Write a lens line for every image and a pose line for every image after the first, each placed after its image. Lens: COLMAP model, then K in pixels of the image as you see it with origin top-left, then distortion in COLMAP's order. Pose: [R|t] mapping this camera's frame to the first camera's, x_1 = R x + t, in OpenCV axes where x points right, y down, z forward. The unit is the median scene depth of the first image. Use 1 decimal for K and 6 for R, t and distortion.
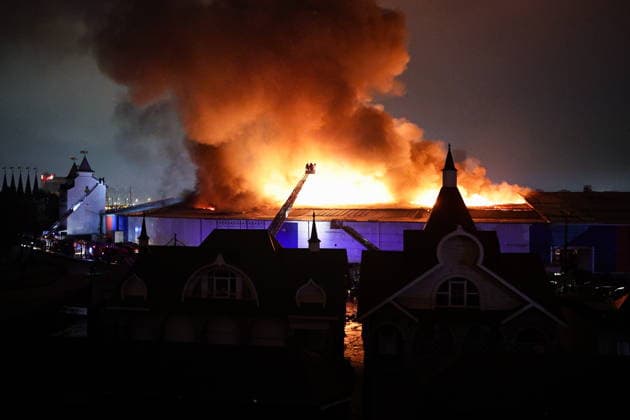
lens RADIAL K [[512.4, 0, 315.0], [0, 512.4, 210.0], [0, 0, 1]] dist [-0.151034, 0.077607]
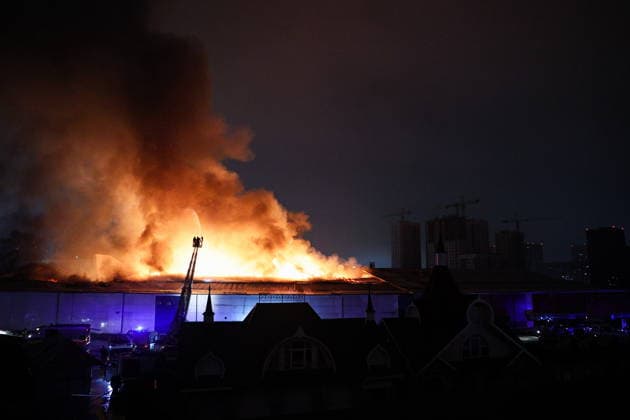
lens RADIAL K [[512.4, 0, 315.0], [0, 512.4, 210.0], [0, 0, 1]] dist [-0.151034, 0.077607]
pose [[0.876121, 0.062971, 0.477961, -0.684713], [0.004303, 0.990372, -0.138368, -0.008841], [-0.482072, 0.123284, 0.867414, 0.027355]]
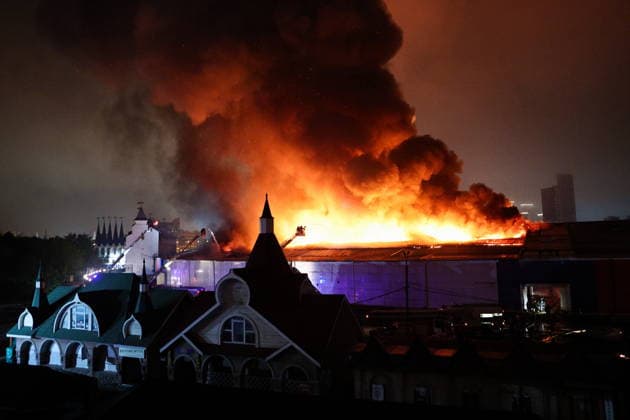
lens RADIAL K [[512.4, 0, 315.0], [0, 512.4, 210.0], [0, 0, 1]] dist [-0.151034, 0.077607]
pose [[0.970771, -0.044549, -0.235838, 0.677114], [0.027497, 0.996797, -0.075103, -0.010664], [0.238429, 0.066422, 0.968886, -0.050830]]
